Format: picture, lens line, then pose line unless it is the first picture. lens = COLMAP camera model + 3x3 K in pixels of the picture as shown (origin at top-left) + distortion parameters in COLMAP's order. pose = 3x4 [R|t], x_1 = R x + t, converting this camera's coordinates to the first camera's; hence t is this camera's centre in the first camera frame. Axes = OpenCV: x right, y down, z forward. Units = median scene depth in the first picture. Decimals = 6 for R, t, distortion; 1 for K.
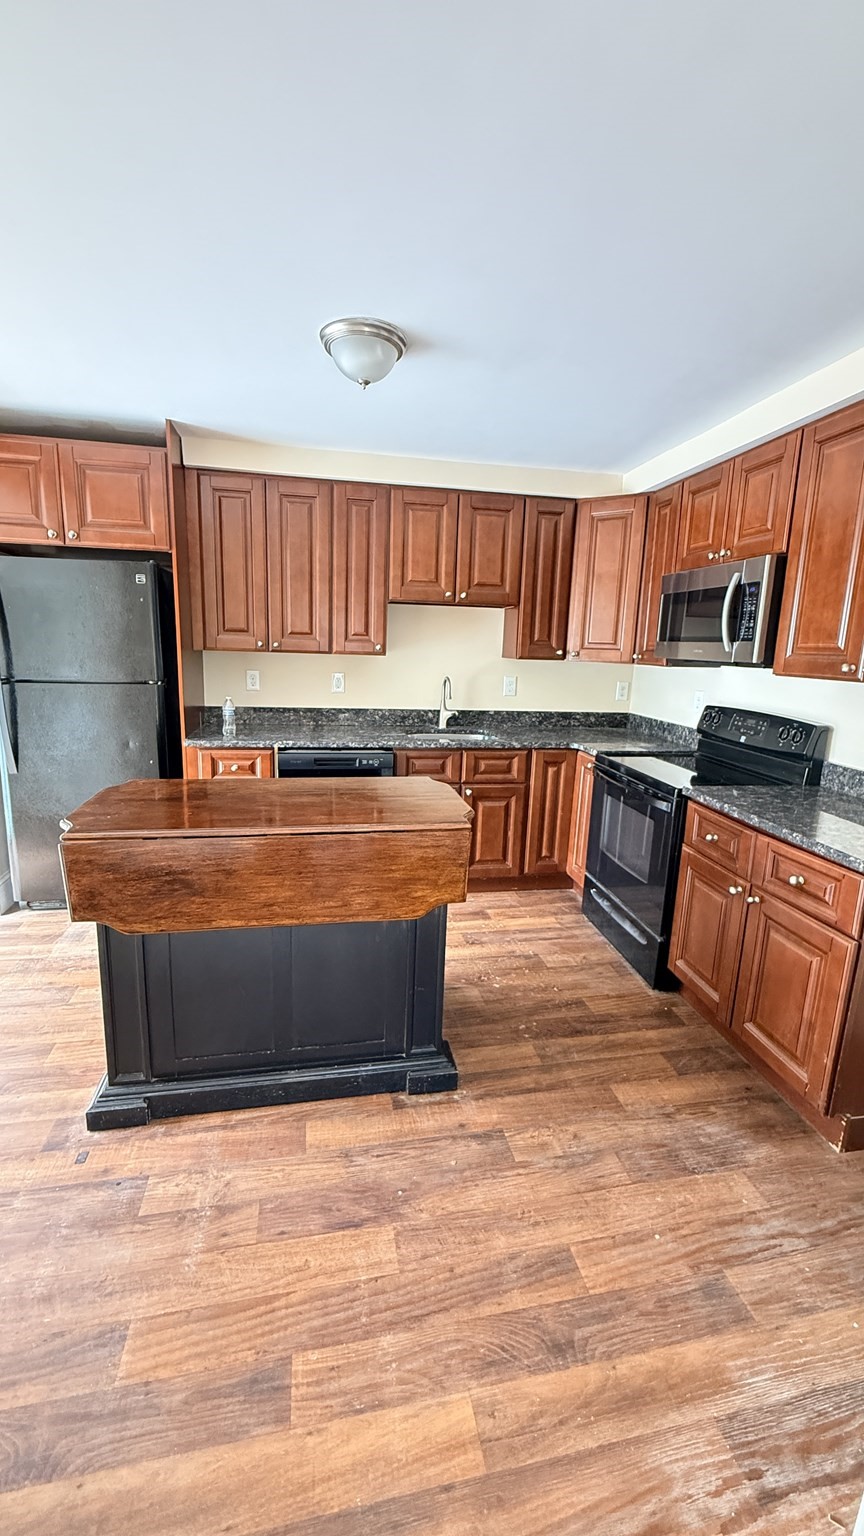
lens RADIAL K [[607.1, 0, 437.1], [0, 607.1, 766.2], [0, 0, 1]] dist [0.000481, 0.000109]
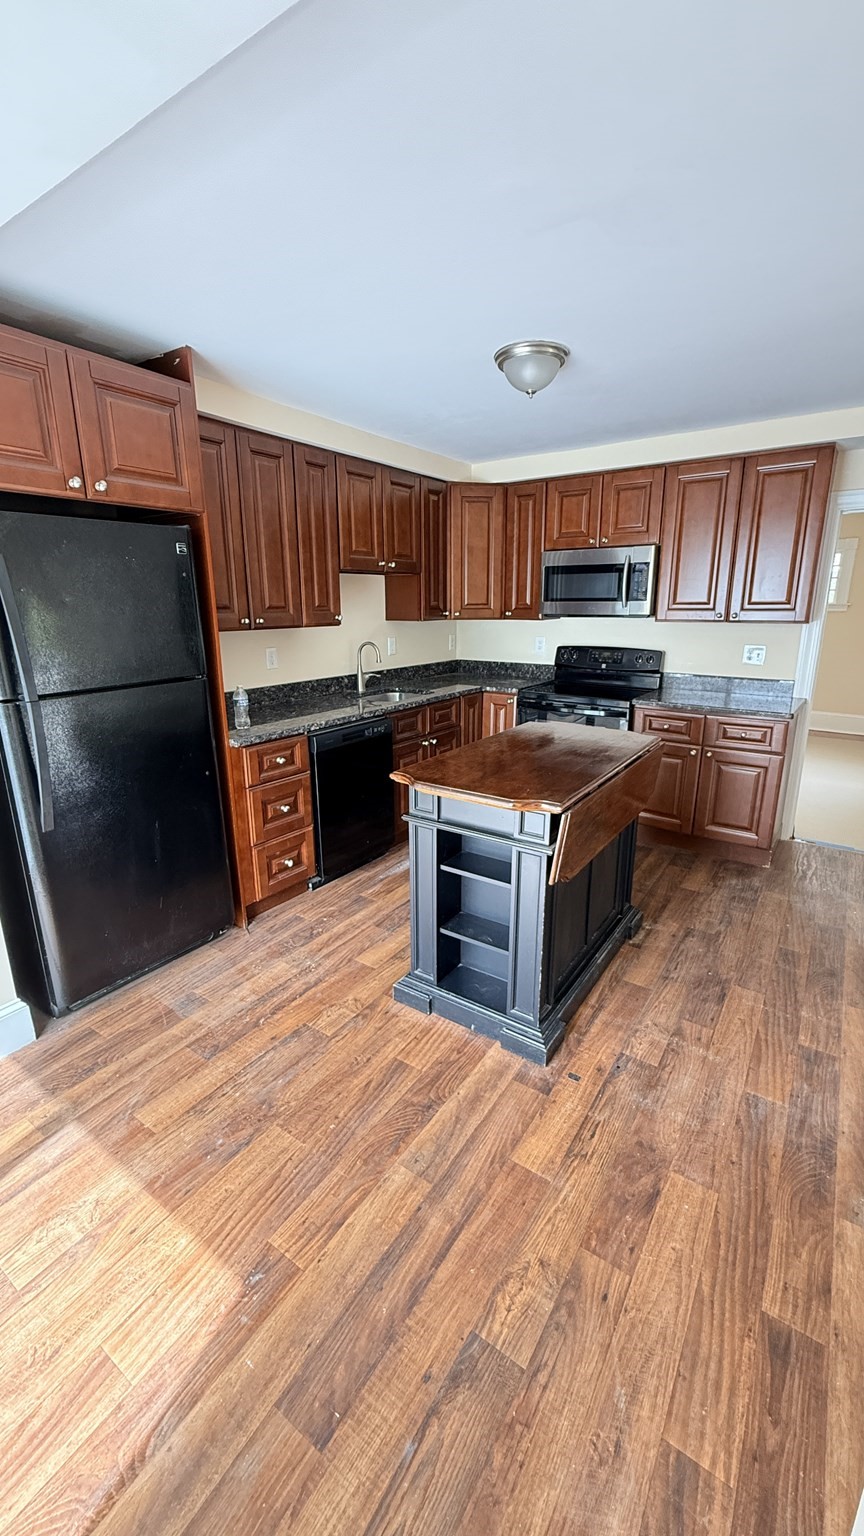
lens RADIAL K [[607.1, 0, 432.3], [0, 607.1, 763.2], [0, 0, 1]] dist [0.000481, 0.000109]
pose [[0.714451, -0.215766, 0.665586, -0.852589], [0.166869, 0.976360, 0.137391, -0.087819], [-0.679496, 0.012907, 0.733566, 0.194621]]
